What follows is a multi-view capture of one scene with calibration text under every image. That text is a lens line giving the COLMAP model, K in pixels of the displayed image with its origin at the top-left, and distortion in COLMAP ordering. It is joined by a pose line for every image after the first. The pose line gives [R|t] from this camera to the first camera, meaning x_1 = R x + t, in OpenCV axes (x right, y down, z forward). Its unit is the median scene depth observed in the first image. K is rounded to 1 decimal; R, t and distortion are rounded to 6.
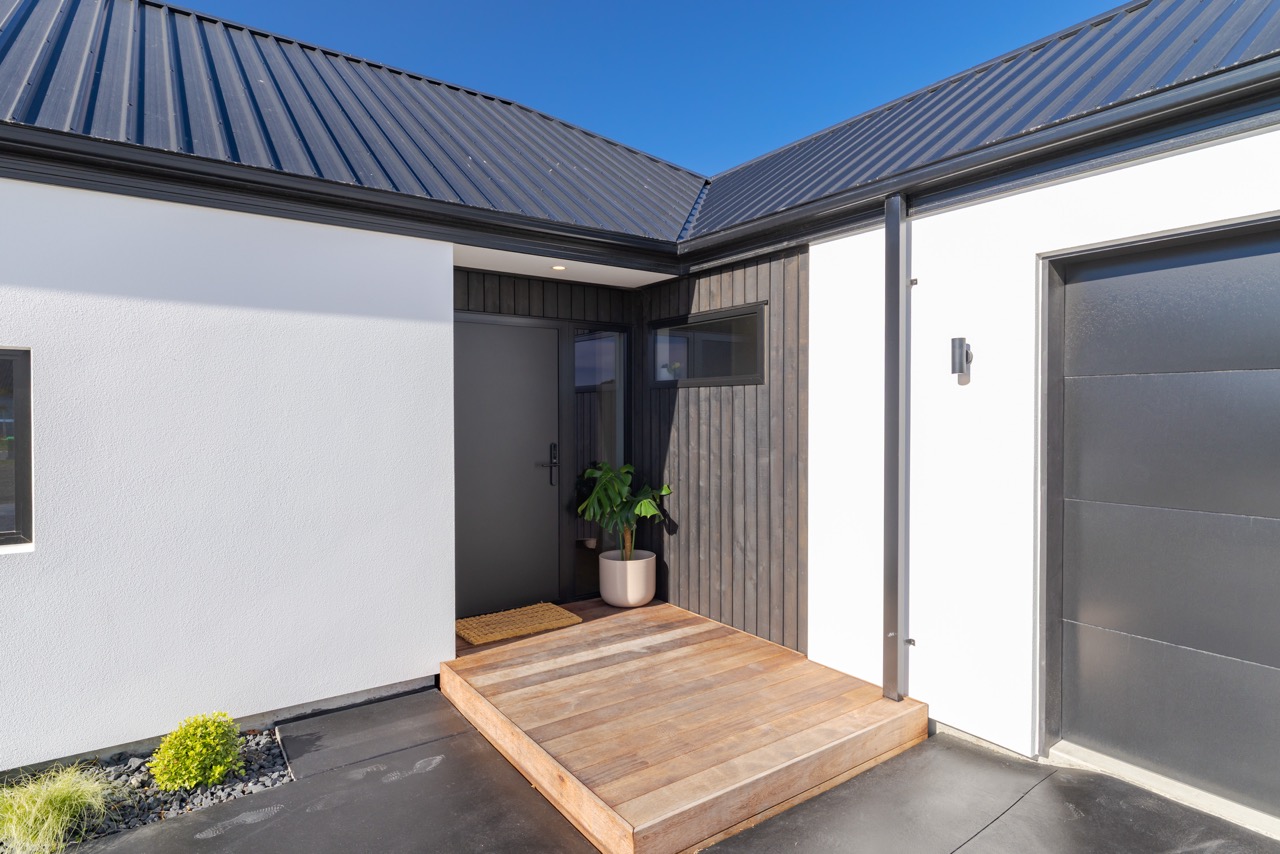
lens RADIAL K [[668.1, 0, 640.0], [0, 668.1, 427.0], [0, 0, 1]] dist [-0.001541, -0.000005]
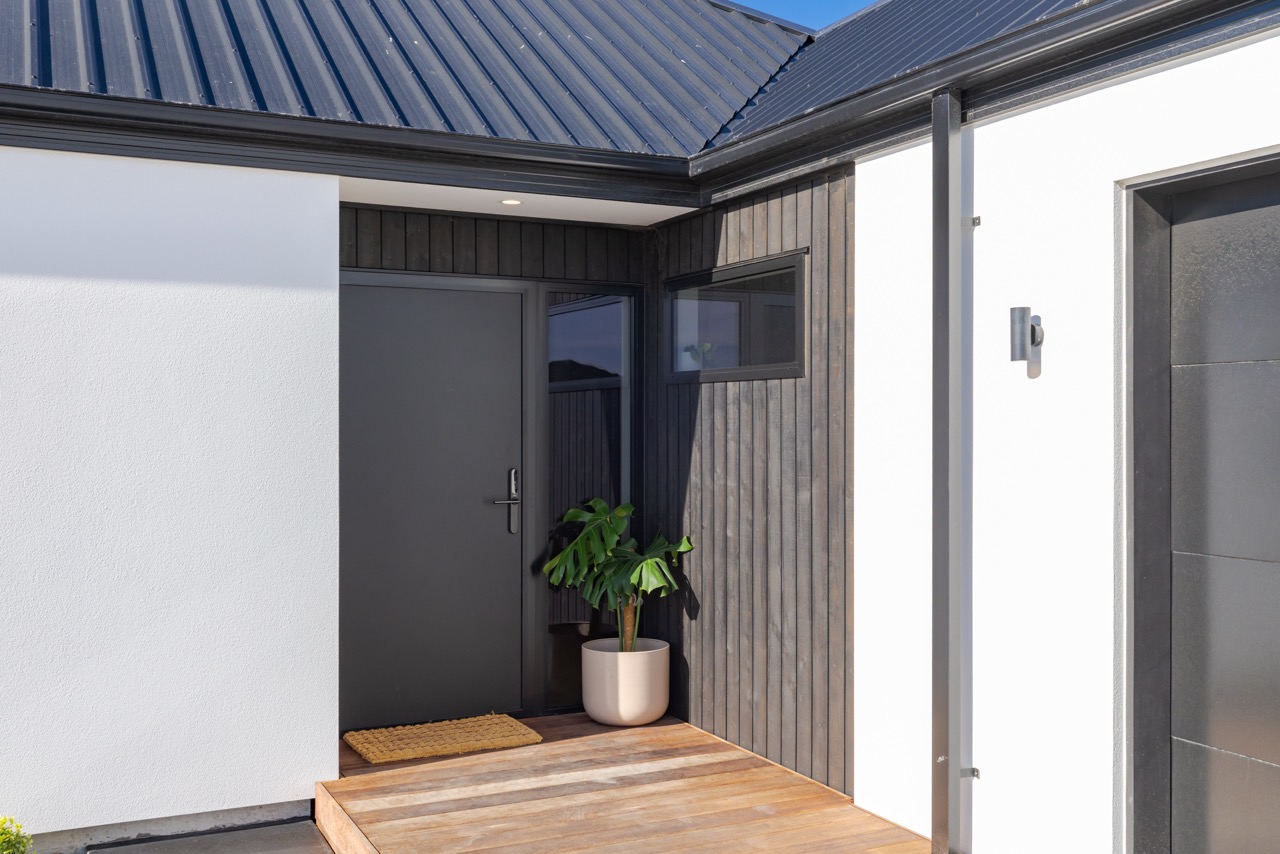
lens RADIAL K [[1237.9, 0, 640.0], [0, 1237.9, 427.0], [0, 0, 1]] dist [0.000351, -0.017160]
pose [[0.986216, 0.002352, -0.165444, 0.232800], [-0.005871, 0.999767, -0.020781, 0.010145], [0.165357, 0.021466, 0.986000, -0.204758]]
